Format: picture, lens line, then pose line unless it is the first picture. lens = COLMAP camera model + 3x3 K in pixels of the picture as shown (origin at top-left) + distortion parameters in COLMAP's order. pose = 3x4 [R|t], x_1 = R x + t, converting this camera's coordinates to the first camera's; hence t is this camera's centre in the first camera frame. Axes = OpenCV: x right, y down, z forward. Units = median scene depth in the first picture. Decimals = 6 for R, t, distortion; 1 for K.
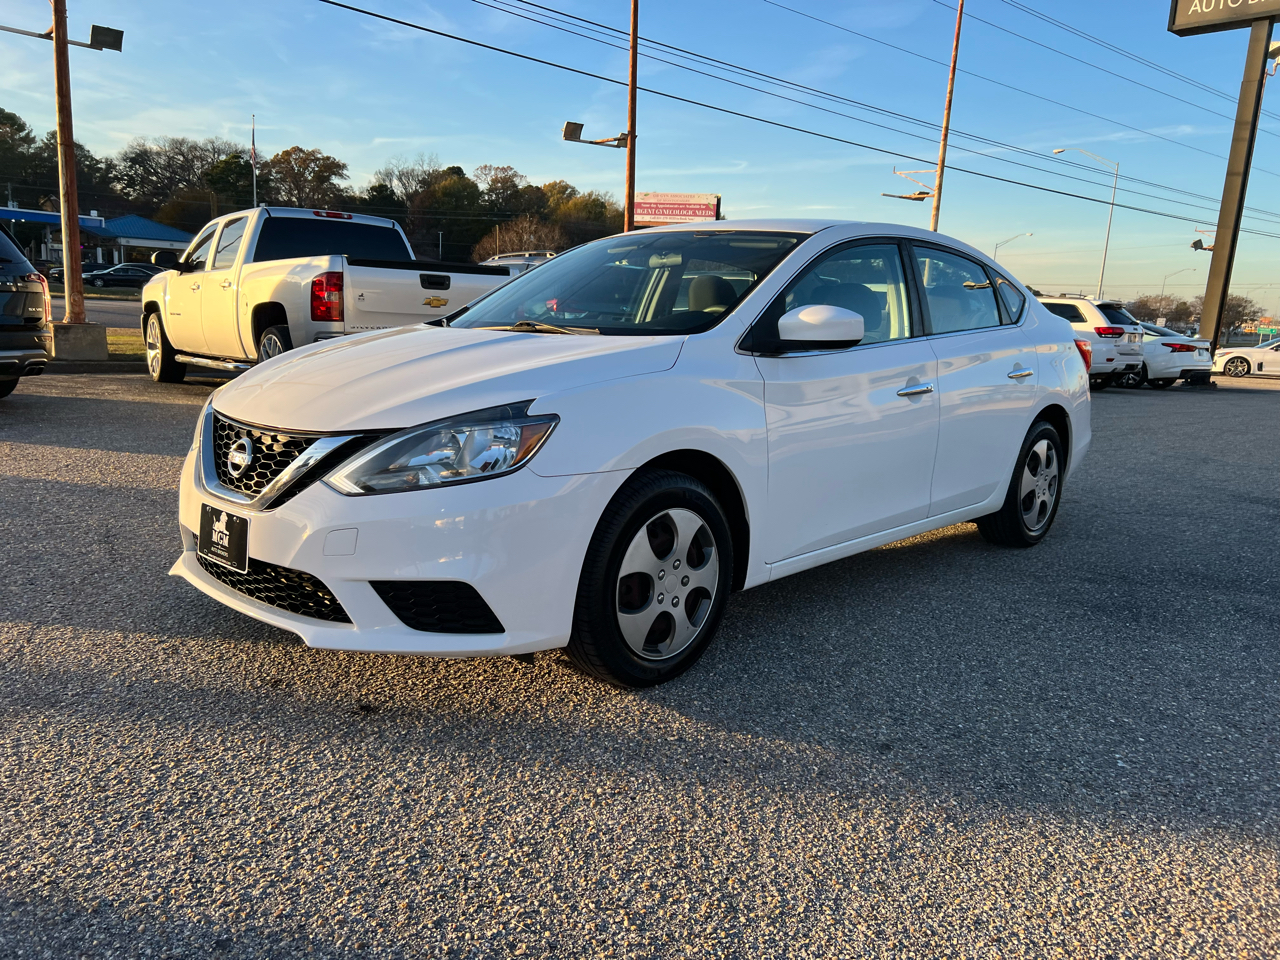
lens RADIAL K [[960.5, 0, 633.9], [0, 960.5, 477.4], [0, 0, 1]] dist [0.047173, -0.048360]
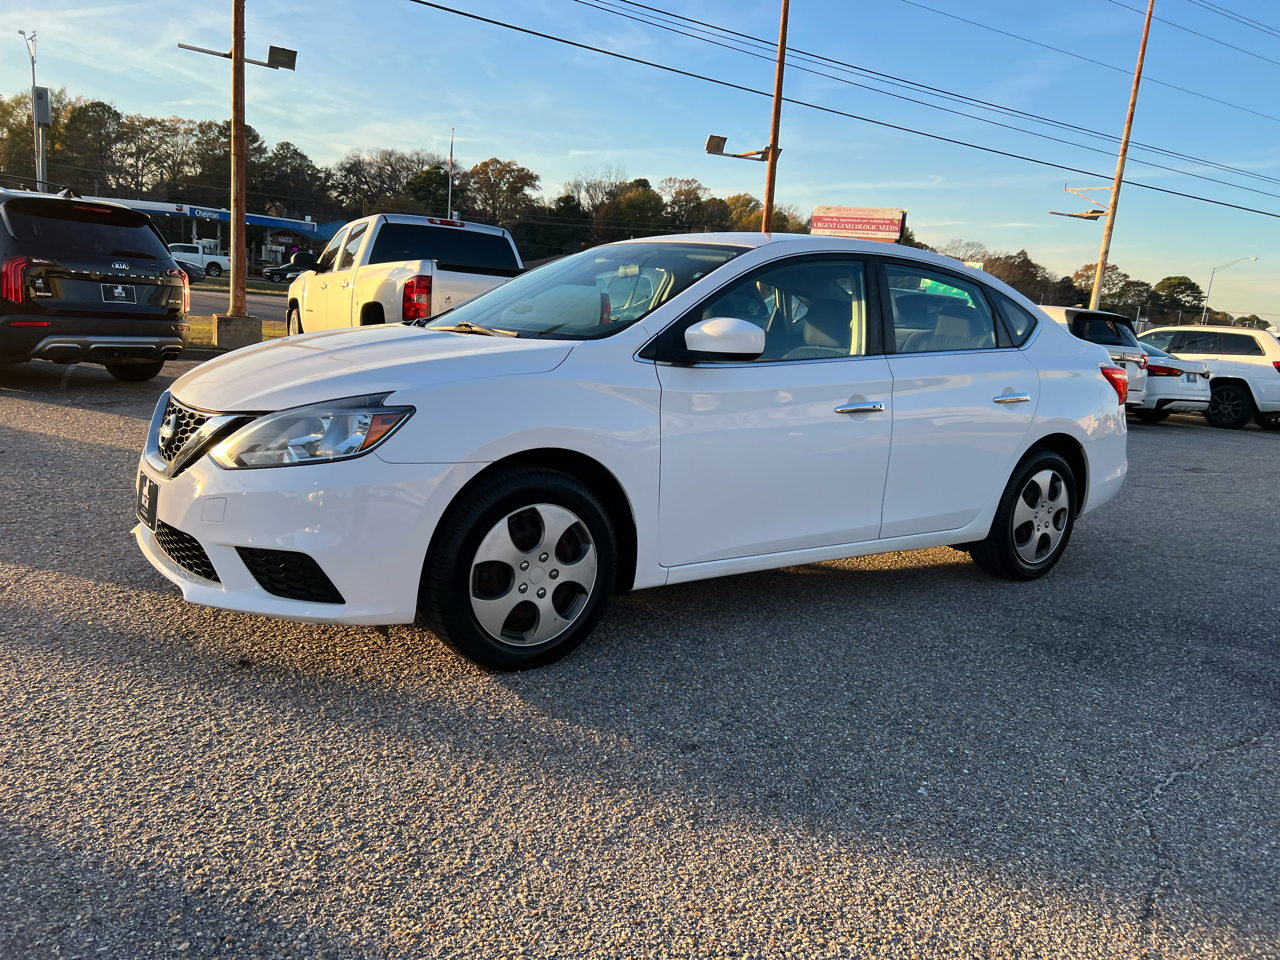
lens RADIAL K [[960.5, 0, 633.9], [0, 960.5, 482.0], [0, 0, 1]] dist [0.047173, -0.048360]
pose [[0.982875, 0.065893, -0.172088, 0.193436], [-0.067214, 0.997737, -0.001856, 0.002270], [0.171577, 0.013391, 0.985080, -0.011137]]
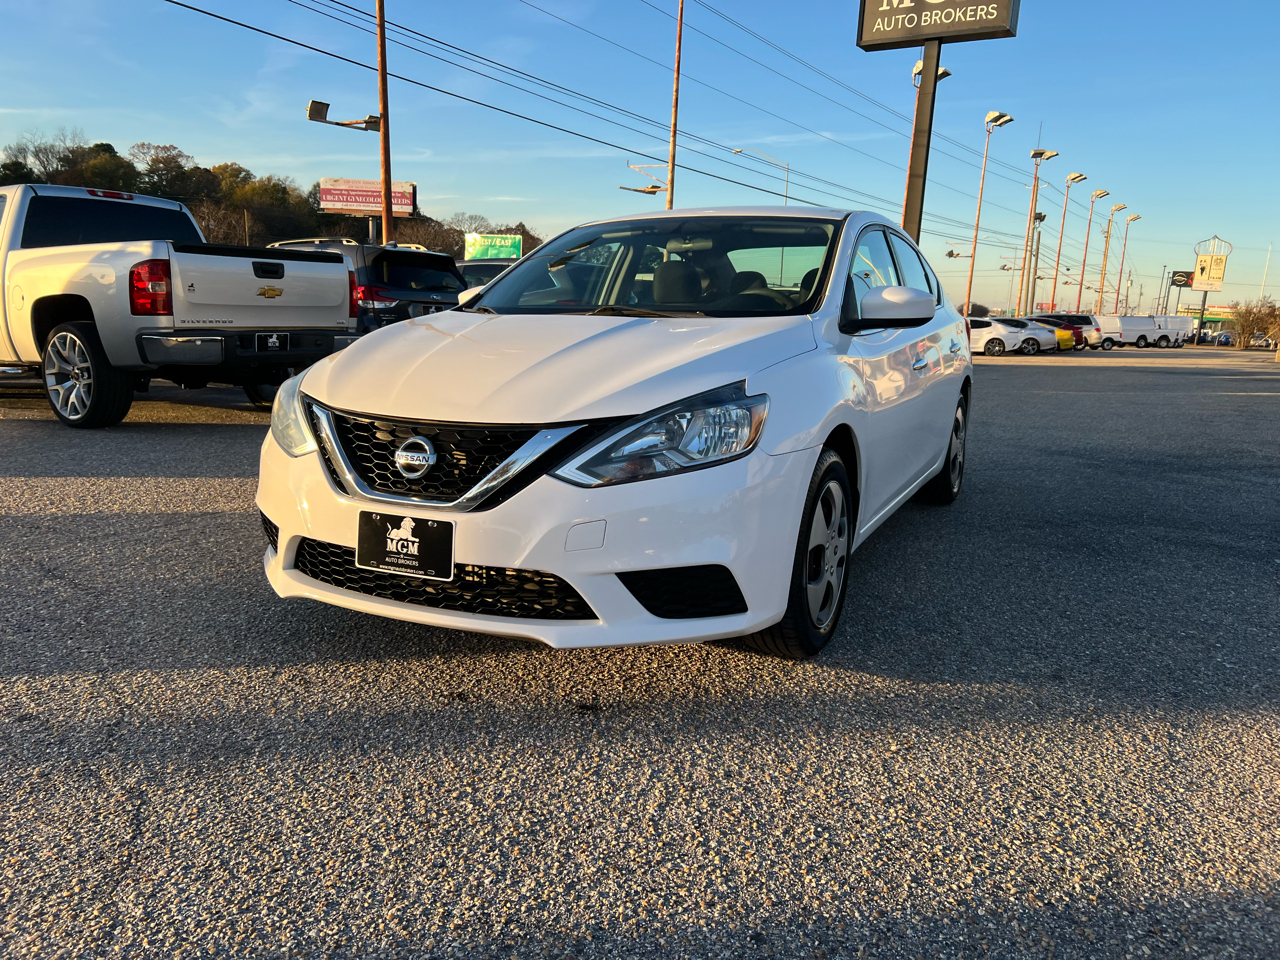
lens RADIAL K [[960.5, 0, 633.3], [0, 960.5, 480.0], [0, 0, 1]] dist [0.047173, -0.048360]
pose [[0.953359, -0.068028, 0.294071, -0.284349], [0.064586, 0.997682, 0.021411, -0.003216], [-0.294846, -0.001420, 0.955544, 0.038127]]
